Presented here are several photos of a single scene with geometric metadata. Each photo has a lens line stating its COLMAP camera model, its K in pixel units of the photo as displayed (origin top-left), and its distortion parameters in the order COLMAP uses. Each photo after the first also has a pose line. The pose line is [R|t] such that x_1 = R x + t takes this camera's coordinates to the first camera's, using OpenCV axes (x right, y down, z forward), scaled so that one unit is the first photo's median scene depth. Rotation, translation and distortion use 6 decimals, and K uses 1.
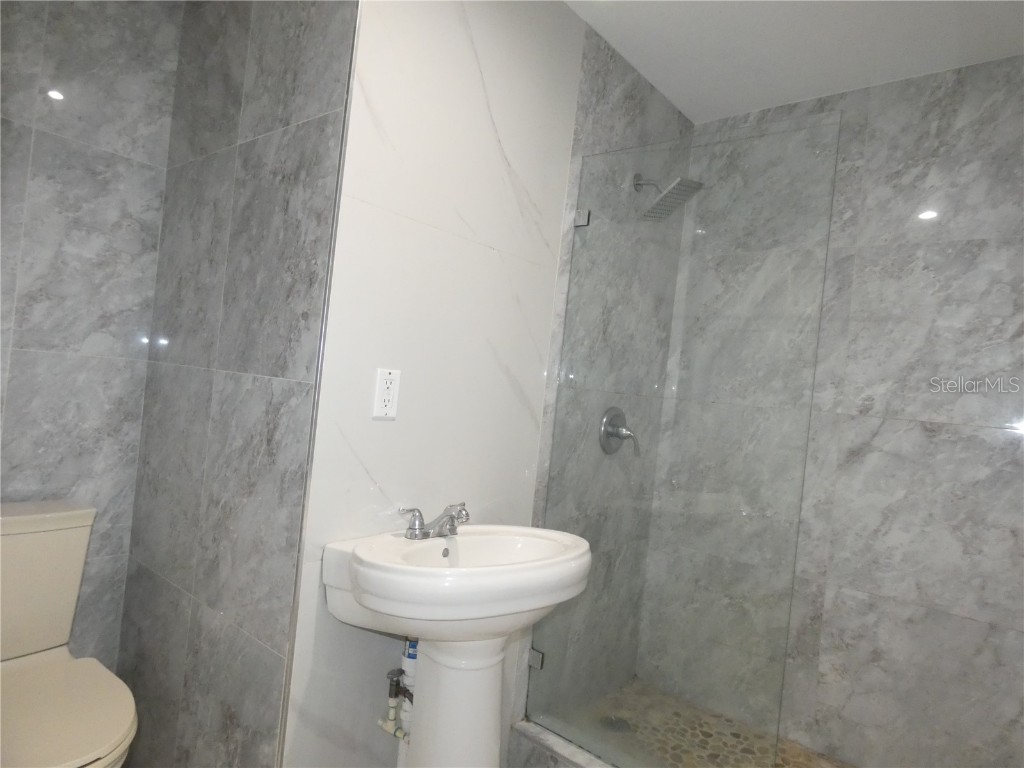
lens RADIAL K [[612.8, 0, 516.8], [0, 612.8, 379.7], [0, 0, 1]] dist [-0.001300, -0.000365]
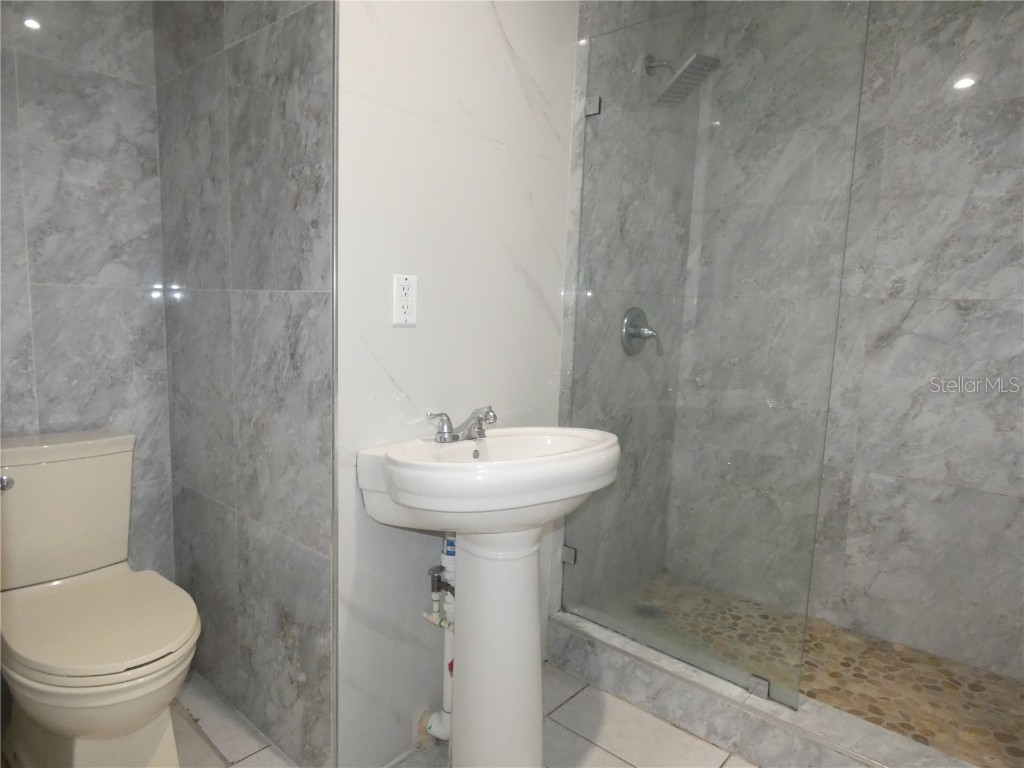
lens RADIAL K [[612.8, 0, 512.9], [0, 612.8, 381.3], [0, 0, 1]] dist [-0.001300, -0.000365]
pose [[0.997405, -0.061568, -0.037331, -0.006858], [0.065794, 0.989944, 0.125231, 0.030070], [0.029245, -0.127363, 0.991425, 0.006771]]
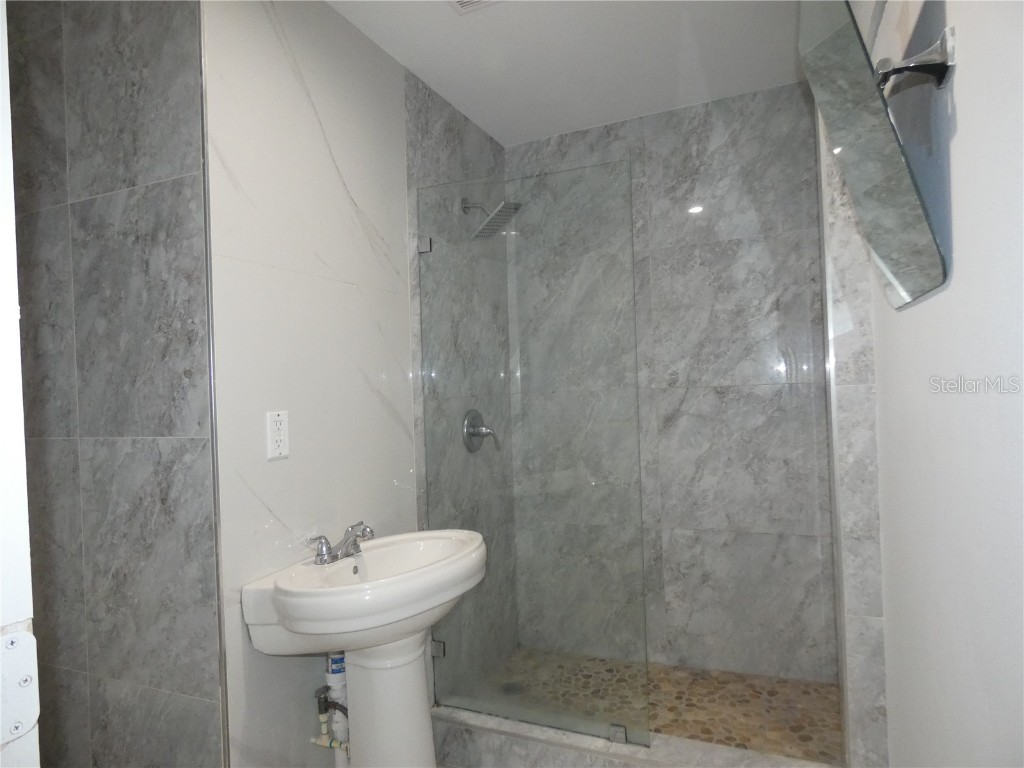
lens RADIAL K [[612.8, 0, 513.9], [0, 612.8, 382.6], [0, 0, 1]] dist [-0.001300, -0.000365]
pose [[0.952071, -0.135795, 0.274082, -0.077208], [0.131939, 0.990723, 0.032543, -0.036576], [-0.275959, 0.005179, 0.961155, -0.099597]]
